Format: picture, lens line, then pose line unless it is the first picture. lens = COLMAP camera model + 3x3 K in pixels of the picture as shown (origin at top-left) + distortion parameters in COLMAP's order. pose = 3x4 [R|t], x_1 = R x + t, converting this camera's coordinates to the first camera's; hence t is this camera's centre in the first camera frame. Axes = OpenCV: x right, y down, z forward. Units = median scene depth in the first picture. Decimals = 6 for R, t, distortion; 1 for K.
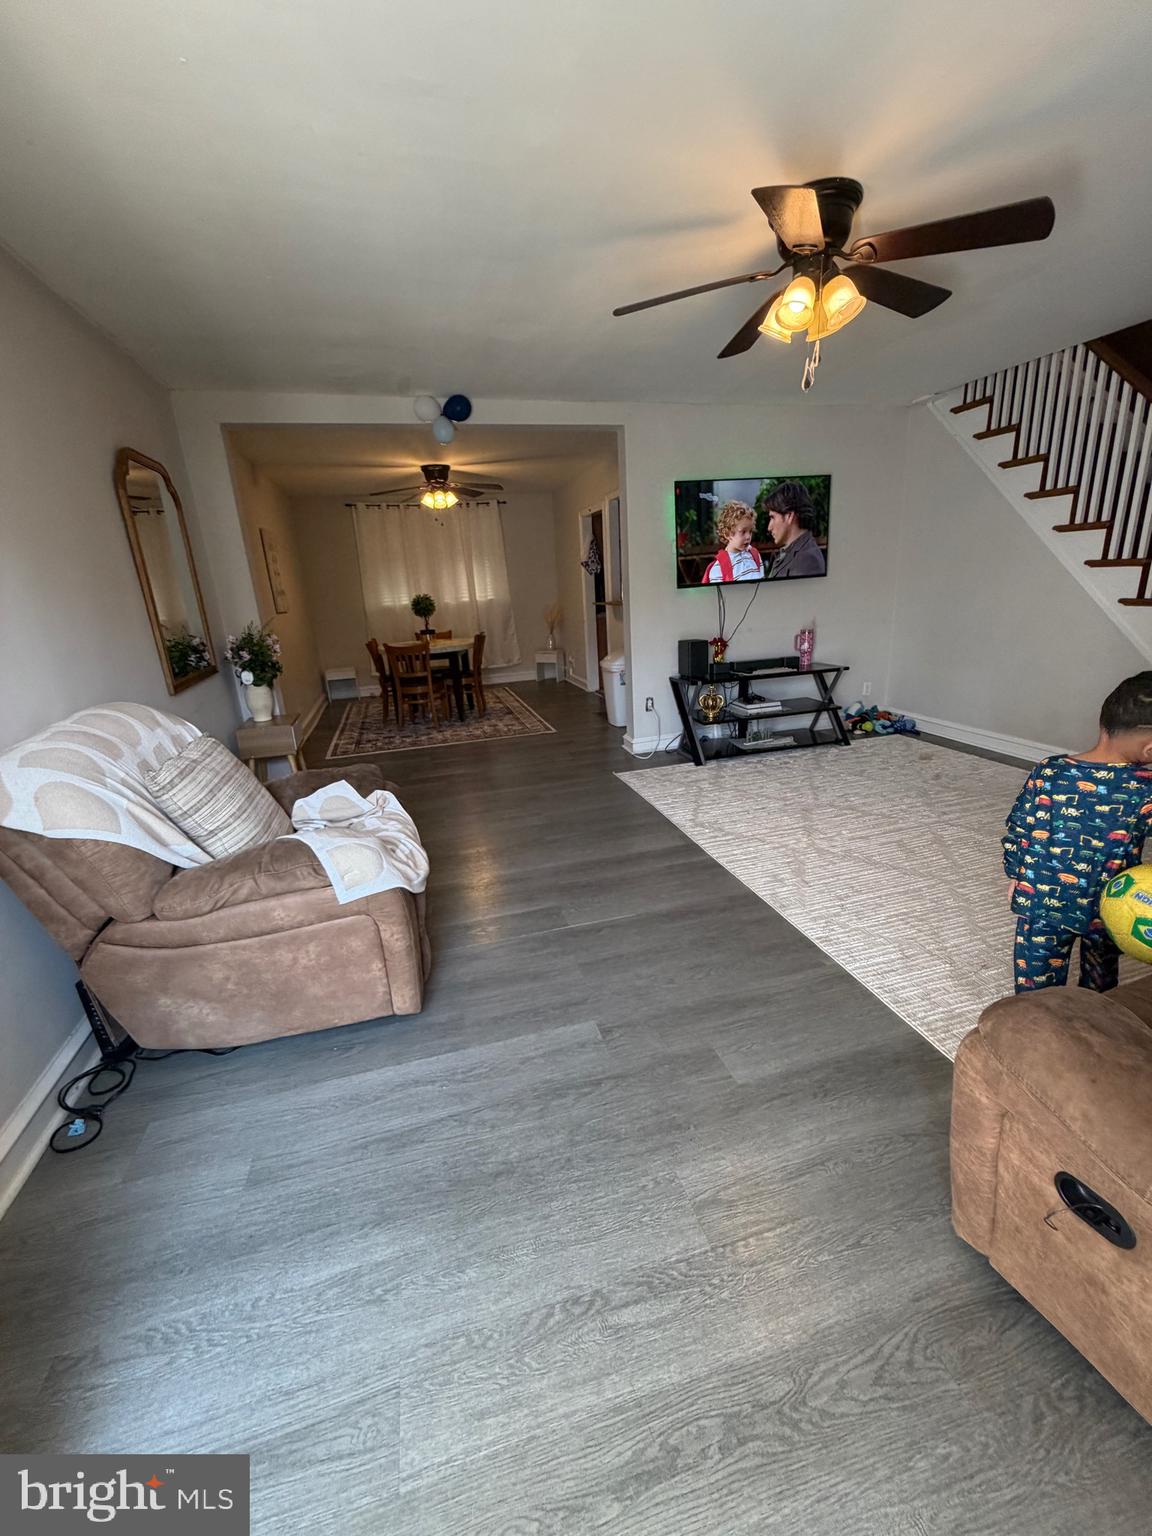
lens RADIAL K [[610.5, 0, 568.9], [0, 610.5, 767.6], [0, 0, 1]] dist [-0.000440, -0.000273]
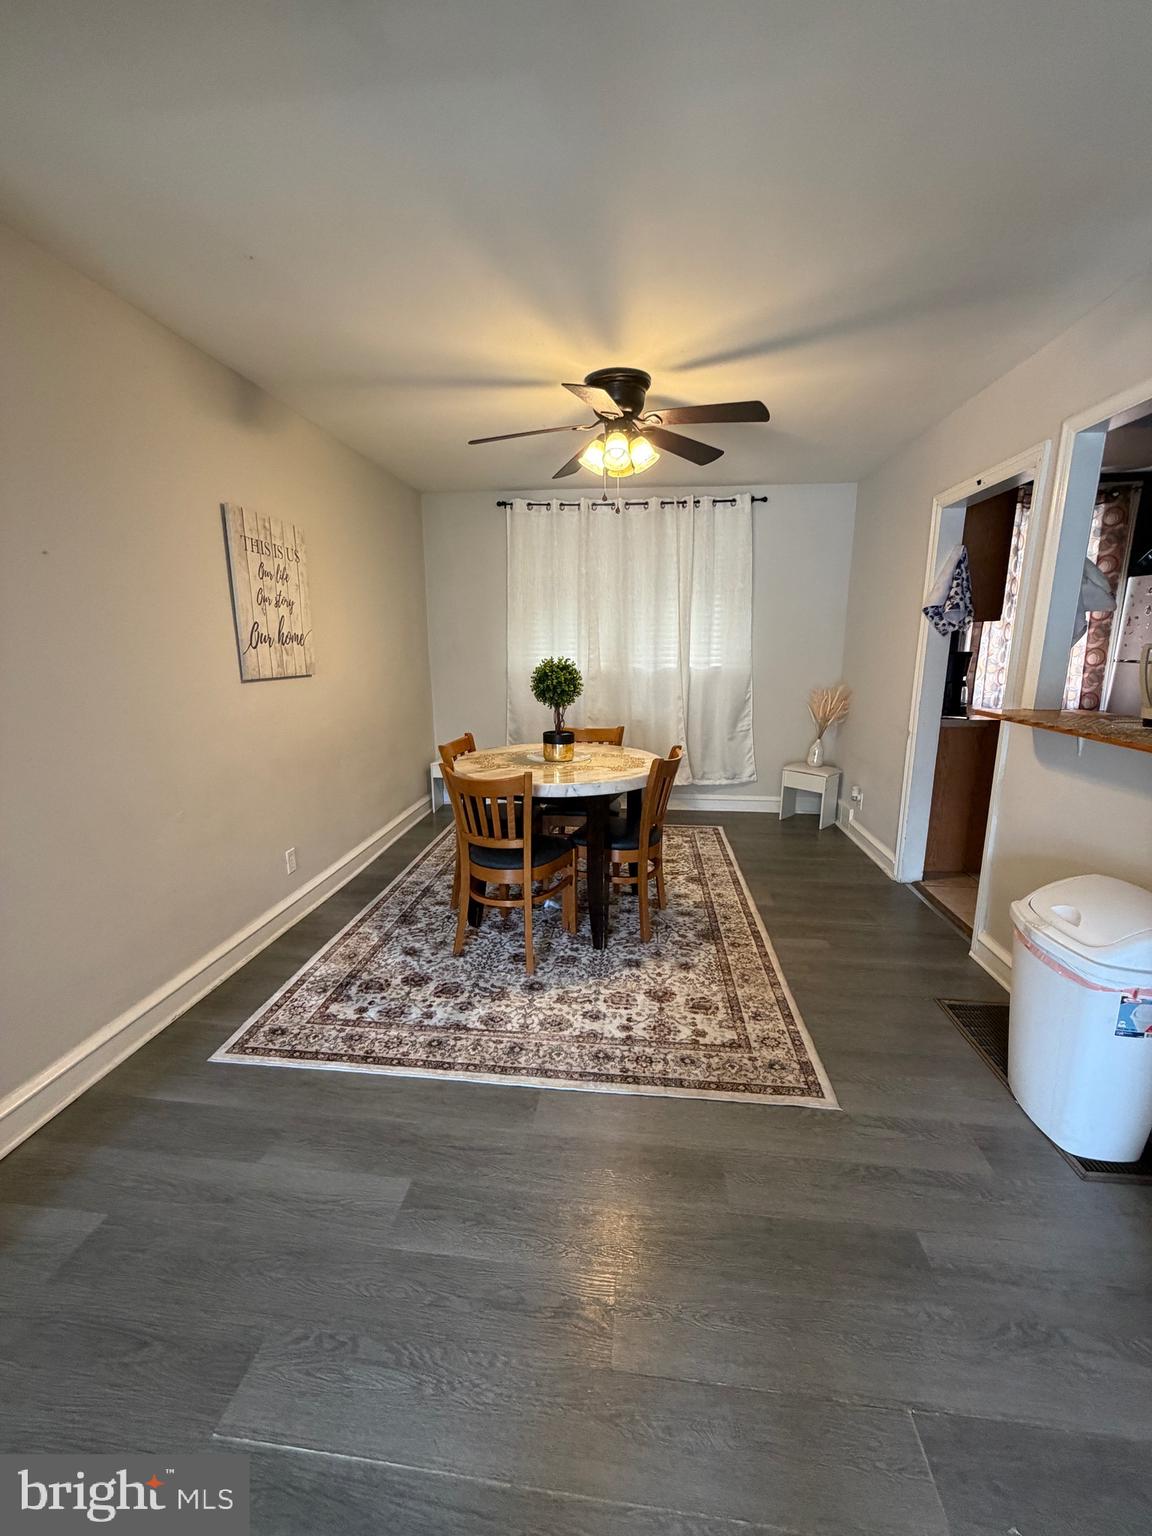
lens RADIAL K [[610.5, 0, 576.6], [0, 610.5, 768.0], [0, 0, 1]] dist [-0.000440, -0.000273]
pose [[0.930830, 0.125874, -0.343090, -0.049020], [-0.153329, 0.986699, -0.053988, -0.156131], [0.331730, 0.102860, 0.937750, 0.506412]]
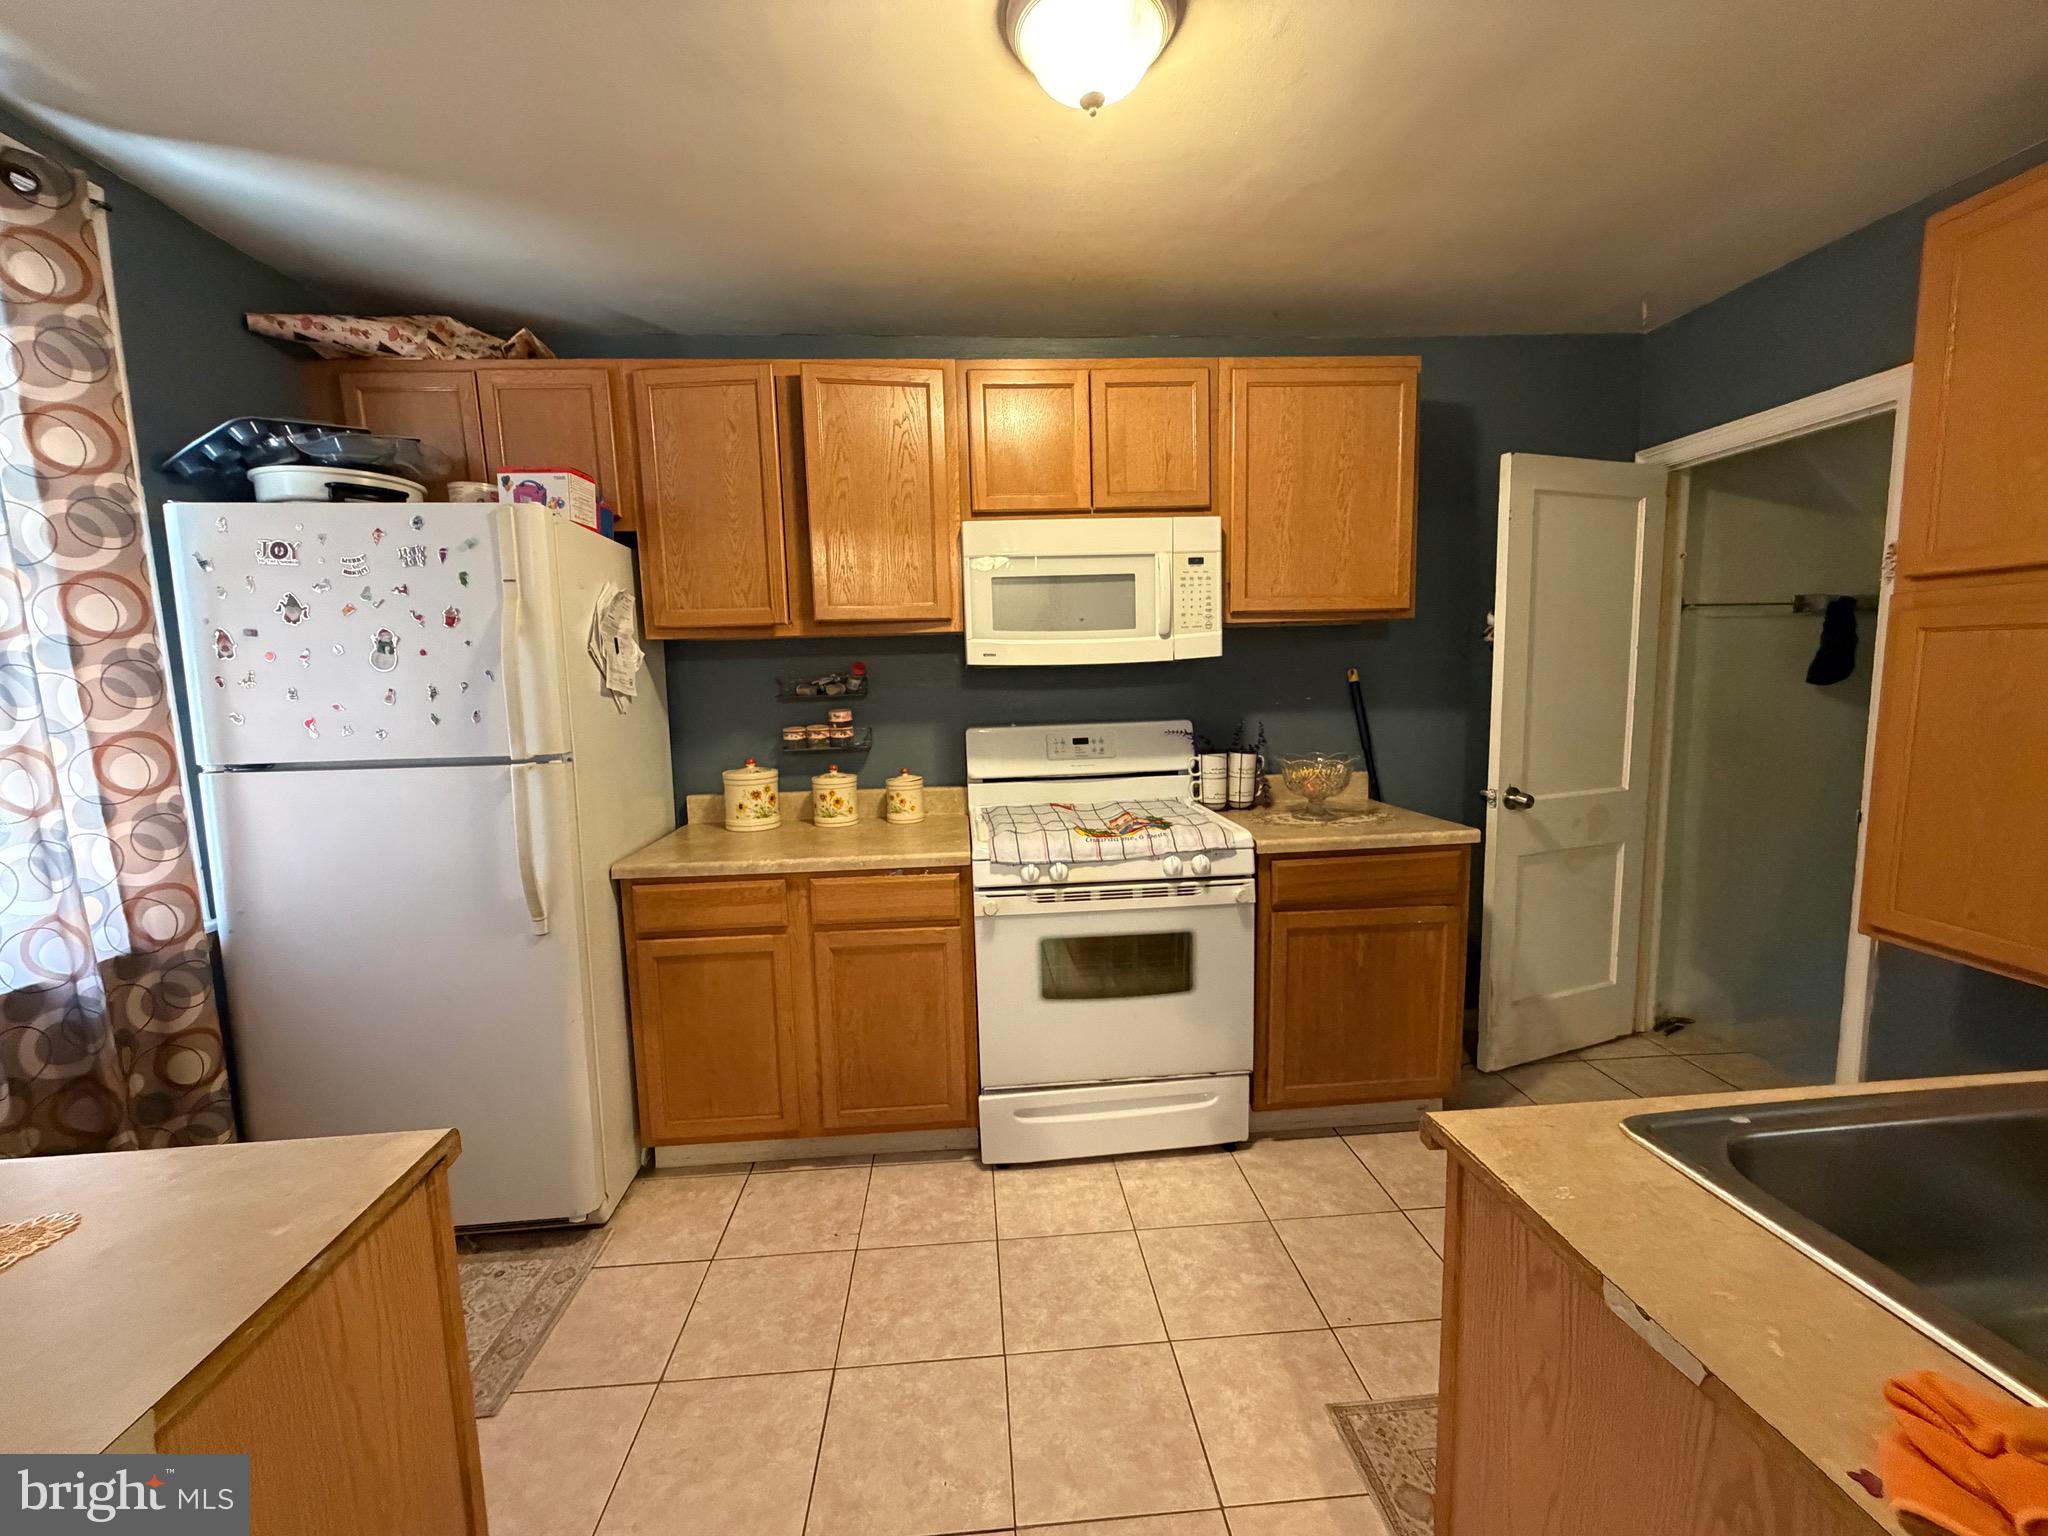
lens RADIAL K [[814.1, 0, 1019.2], [0, 814.1, 770.3], [0, 0, 1]] dist [-0.000440, -0.000273]
pose [[0.191982, -0.060001, 0.979563, 0.032622], [0.303534, 0.952820, -0.001126, -0.303365], [-0.933279, 0.297546, 0.201136, 0.970747]]
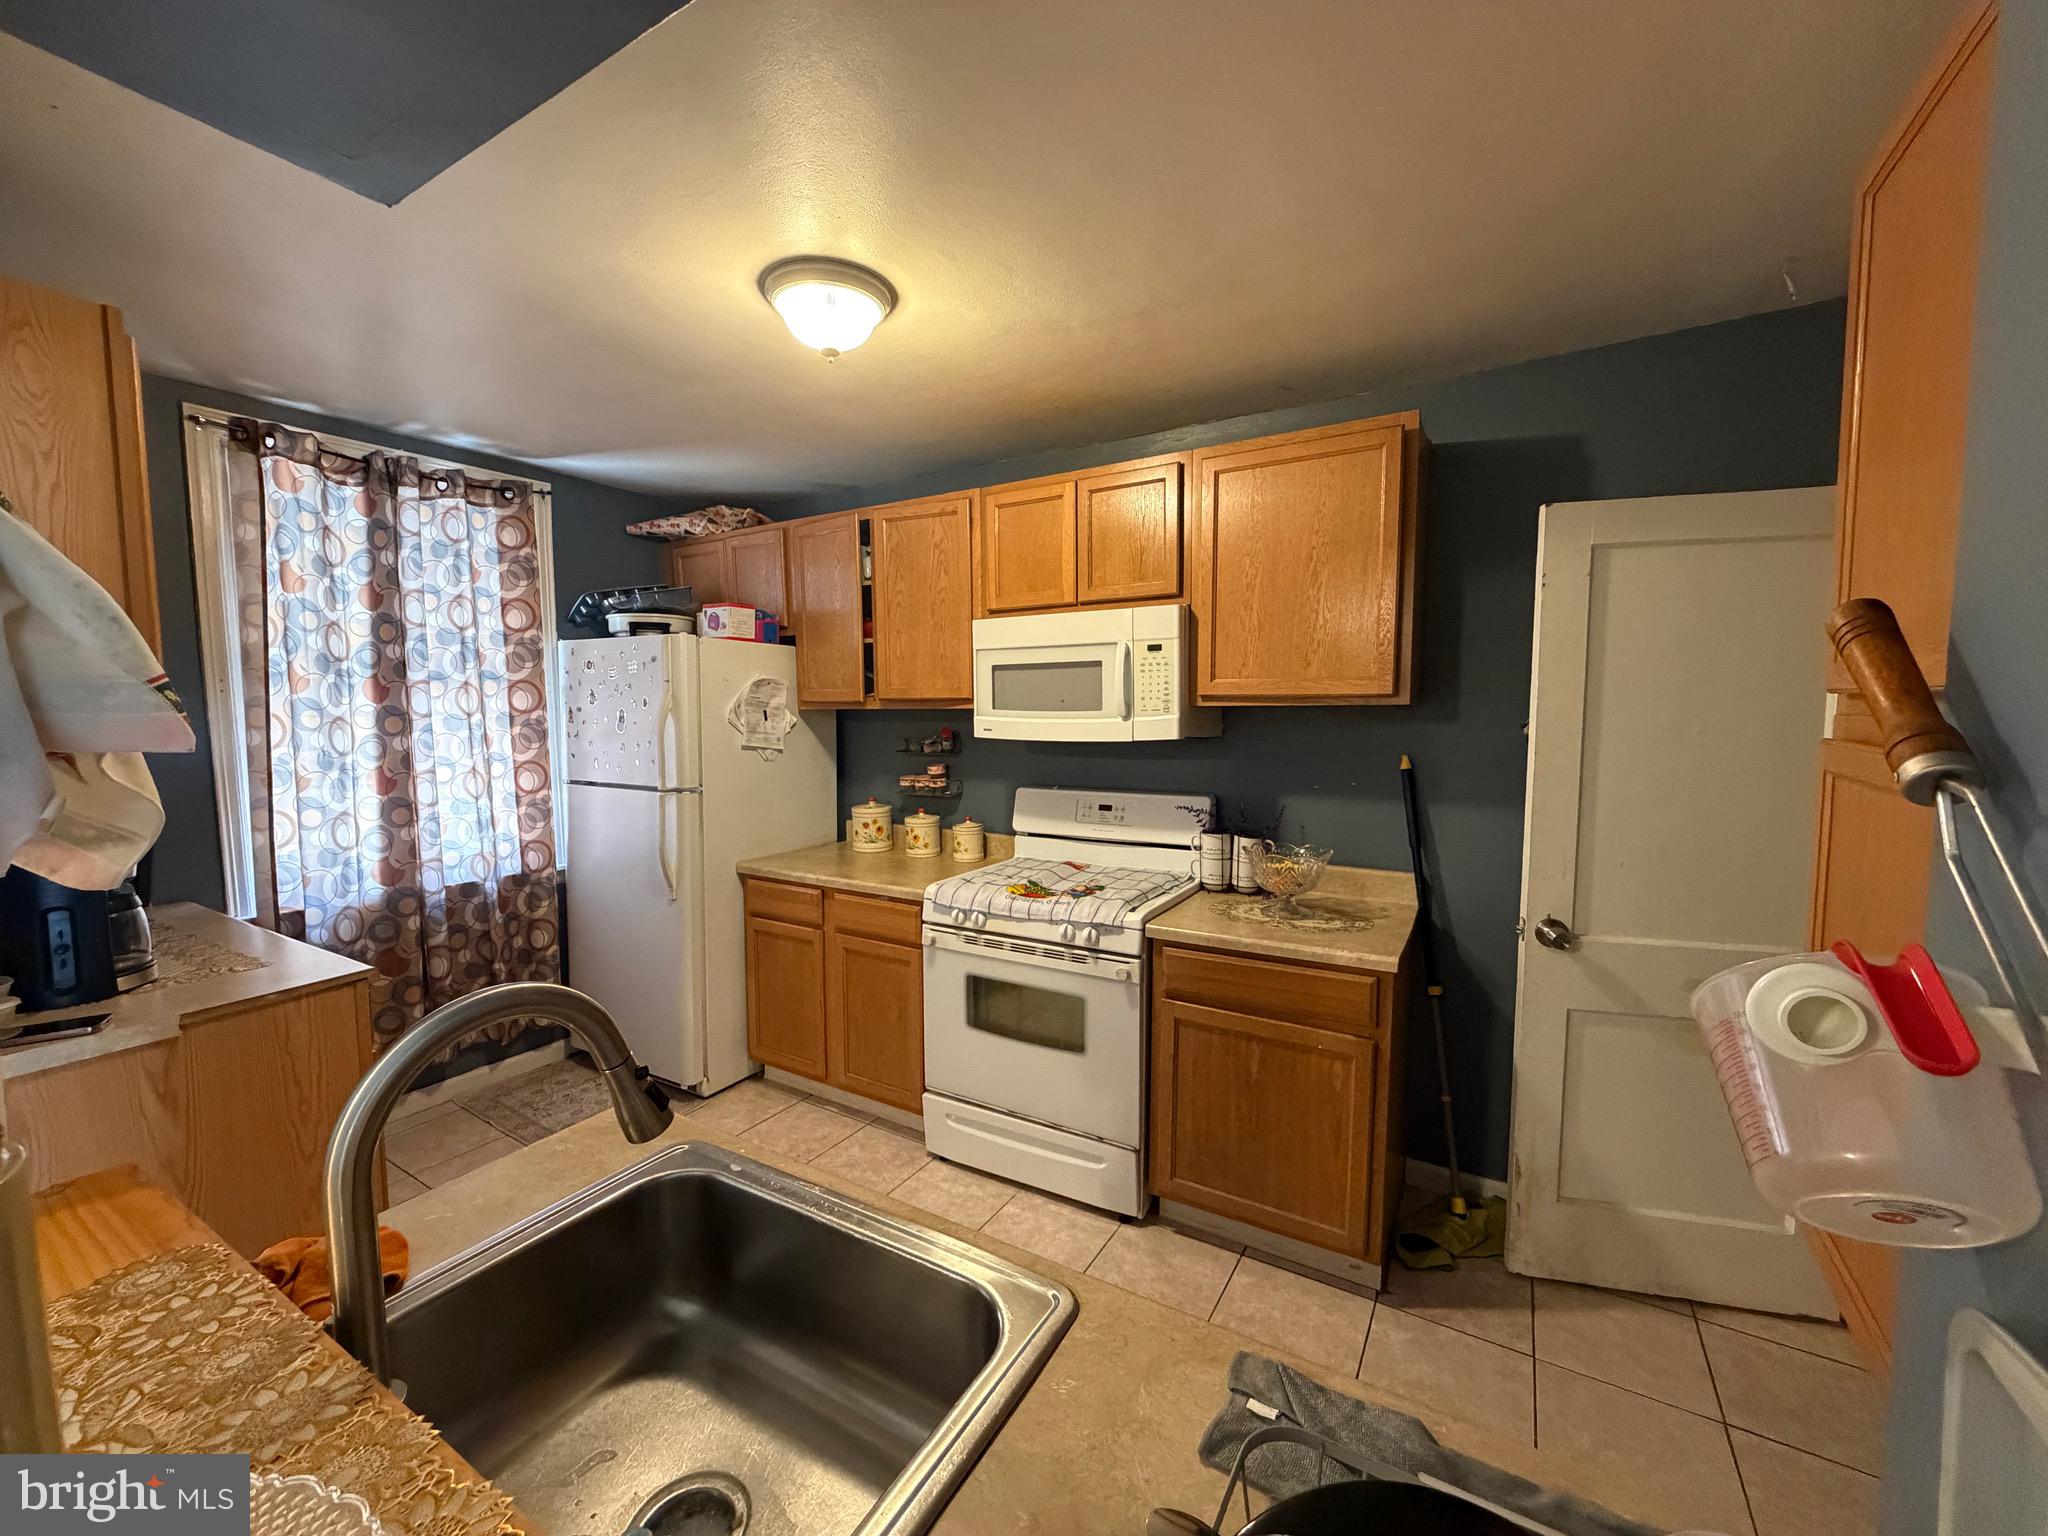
lens RADIAL K [[814.1, 0, 1019.3], [0, 814.1, 769.9], [0, 0, 1]] dist [-0.000440, -0.000273]
pose [[0.723961, 0.003241, 0.689834, 0.098497], [0.165230, 0.970066, -0.177962, -0.259502], [-0.669761, 0.242819, 0.701754, 0.746794]]
